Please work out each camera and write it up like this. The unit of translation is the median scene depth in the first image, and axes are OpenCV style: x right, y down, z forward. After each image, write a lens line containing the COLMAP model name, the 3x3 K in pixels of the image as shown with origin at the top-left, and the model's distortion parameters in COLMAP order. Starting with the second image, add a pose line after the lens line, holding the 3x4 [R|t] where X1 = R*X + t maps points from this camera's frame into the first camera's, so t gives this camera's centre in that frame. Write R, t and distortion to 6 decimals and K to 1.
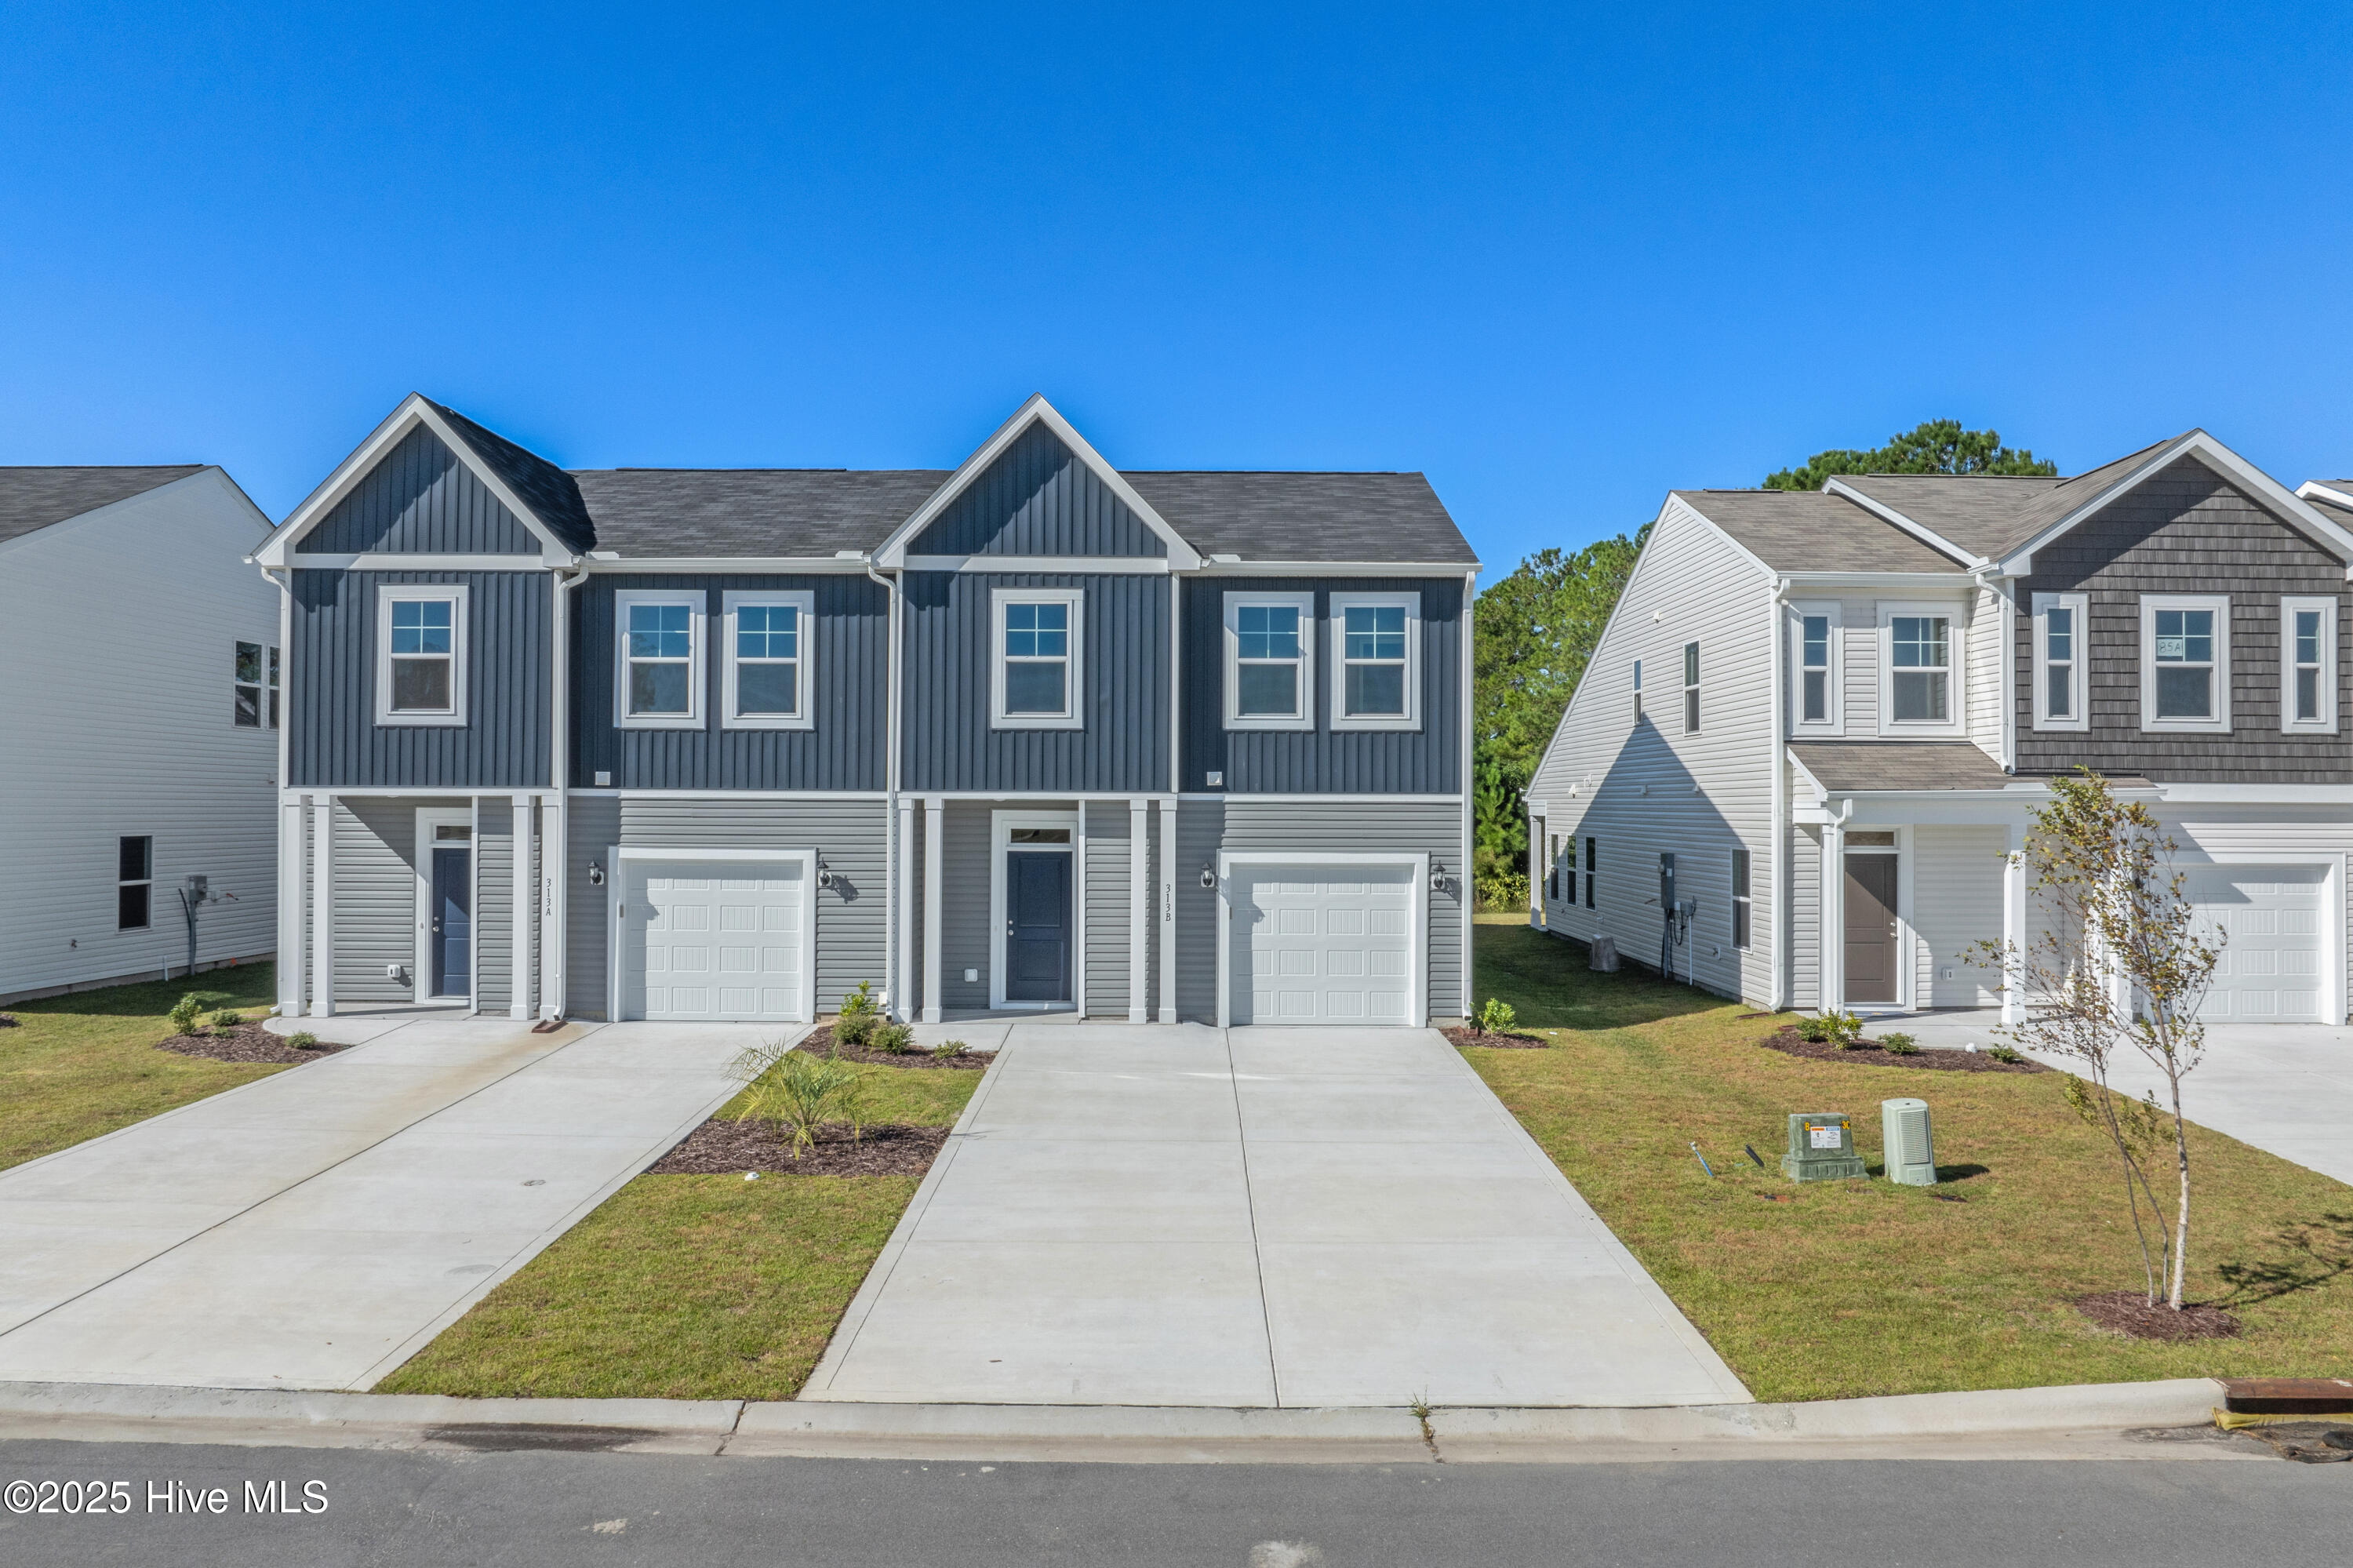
lens RADIAL K [[1657.8, 0, 1191.3], [0, 1657.8, 775.7], [0, 0, 1]] dist [-0.040378, -0.004451]
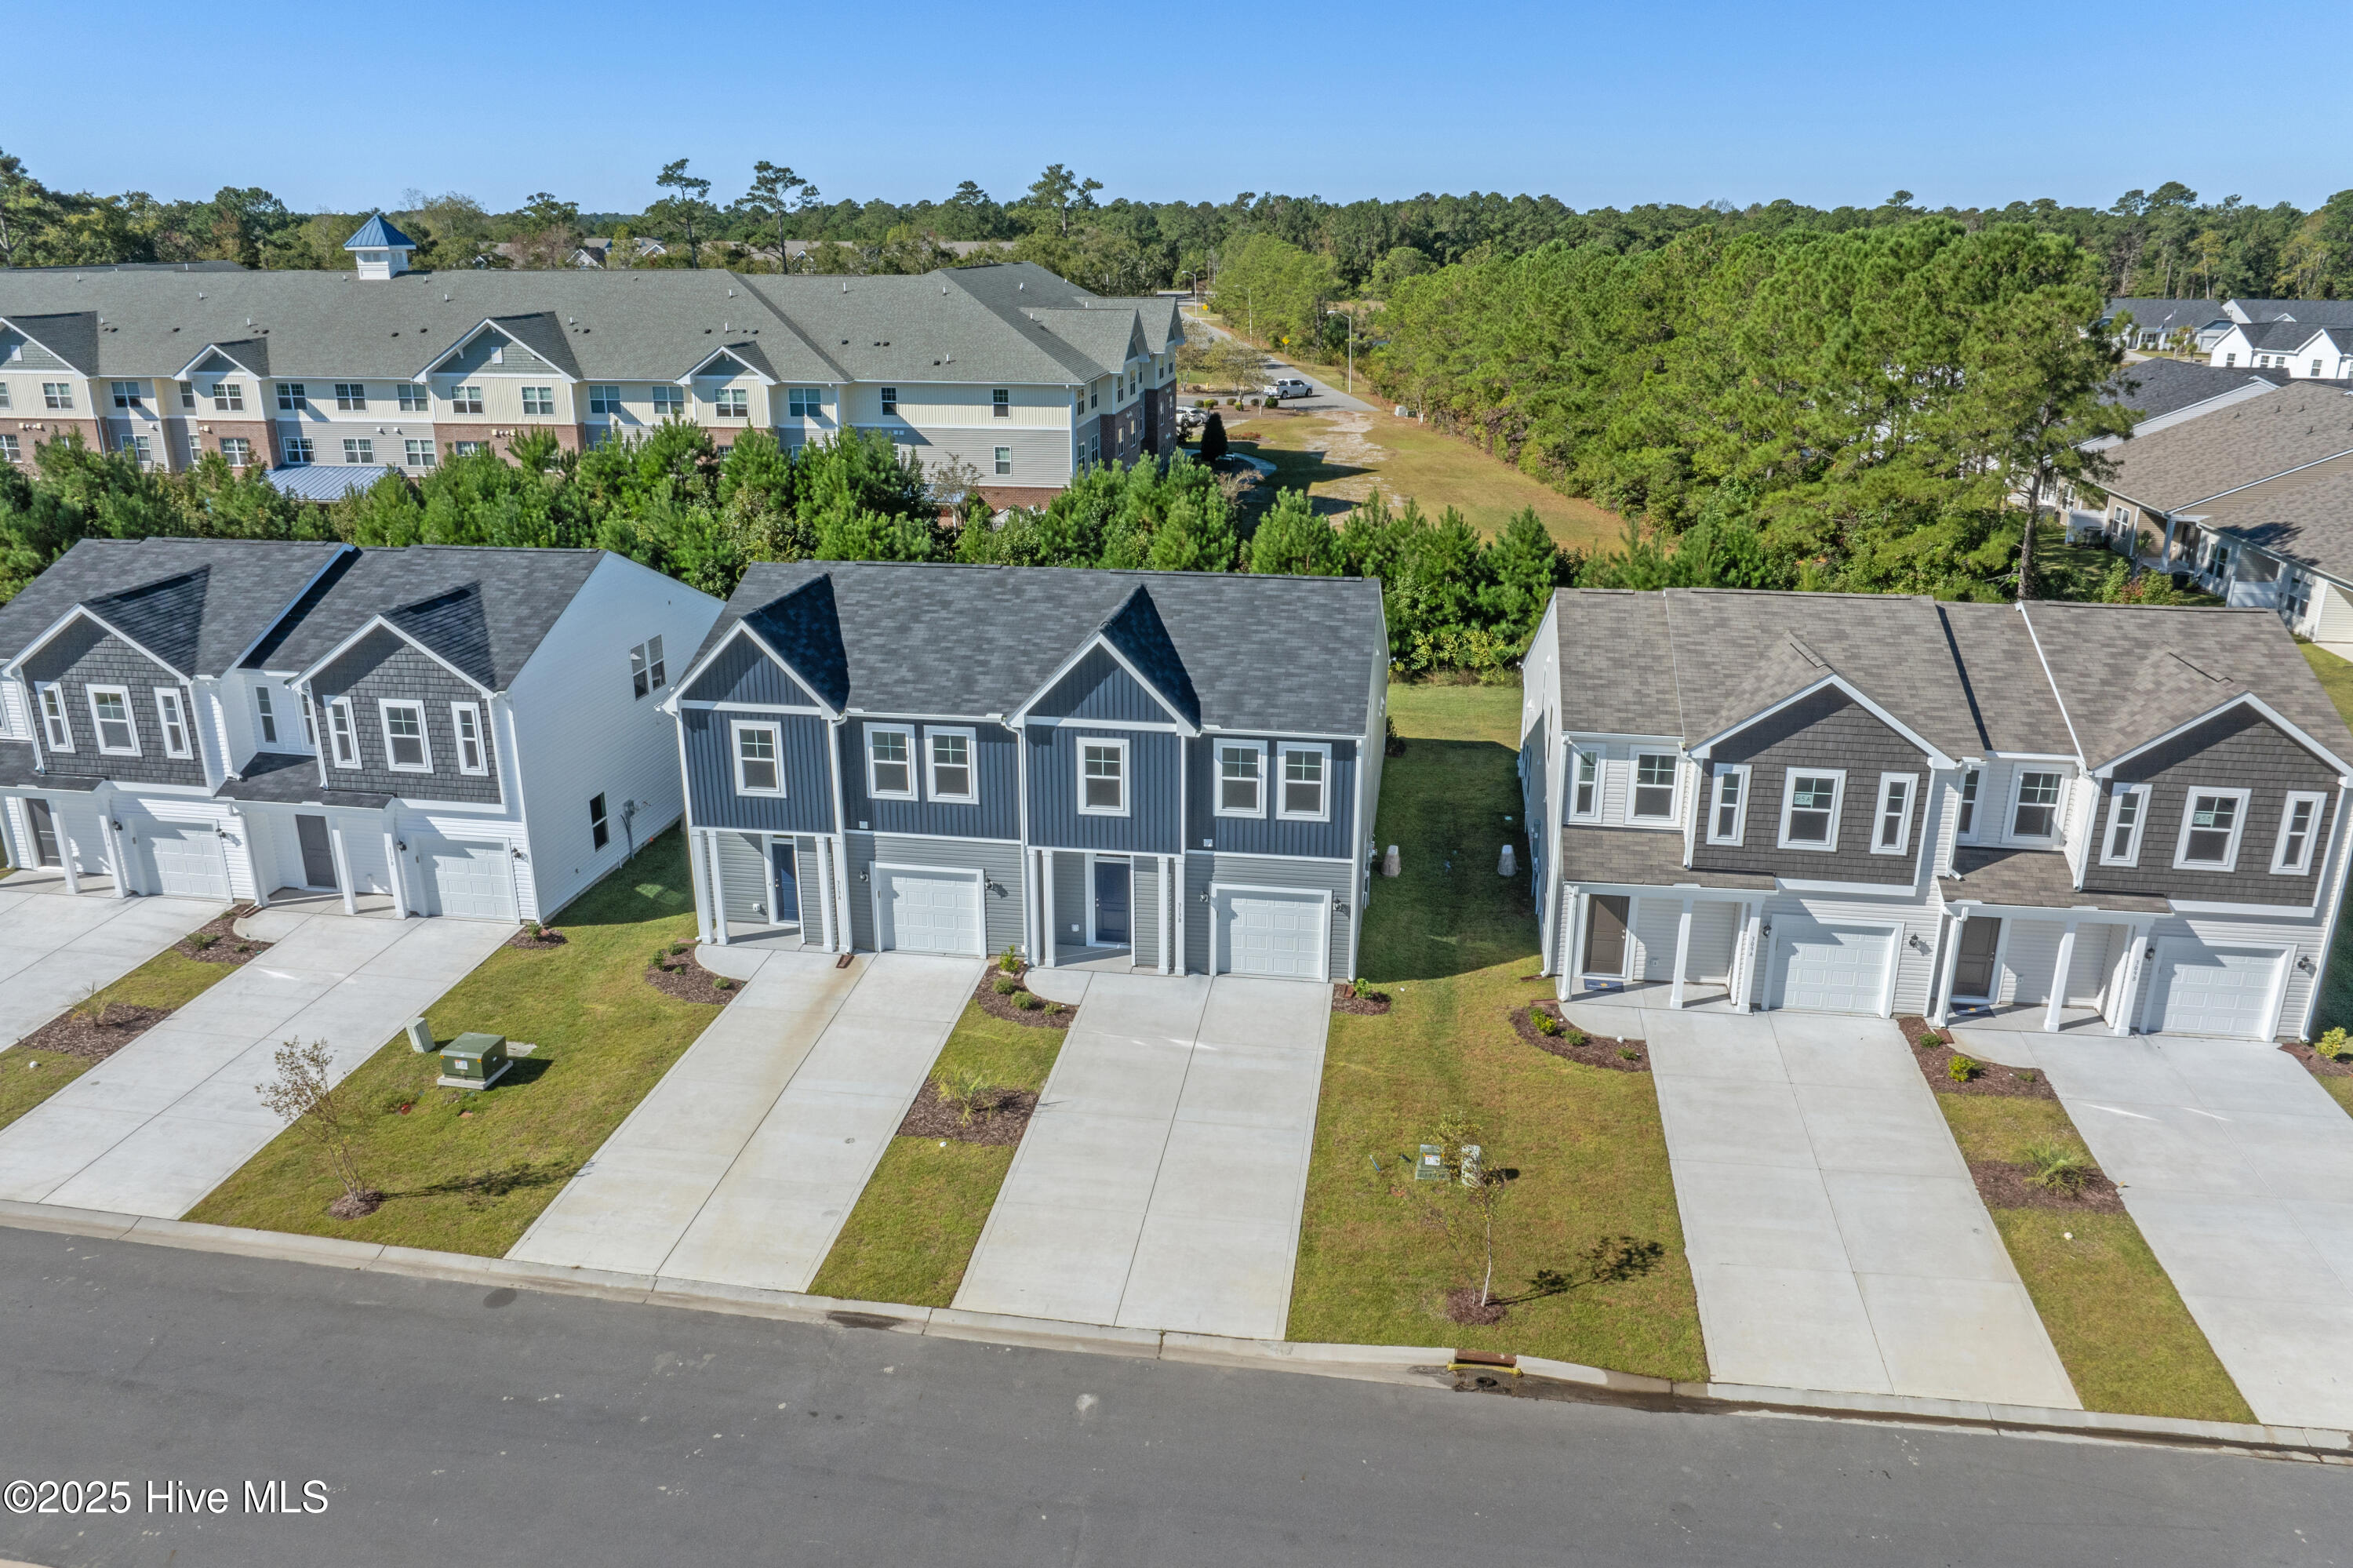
lens RADIAL K [[1657.8, 0, 1191.3], [0, 1657.8, 775.7], [0, 0, 1]] dist [-0.040378, -0.004451]
pose [[0.988670, 0.045403, -0.143071, 0.238614], [0.004855, 0.942984, 0.332802, -0.633609], [0.150024, -0.329726, 0.932080, -0.574144]]
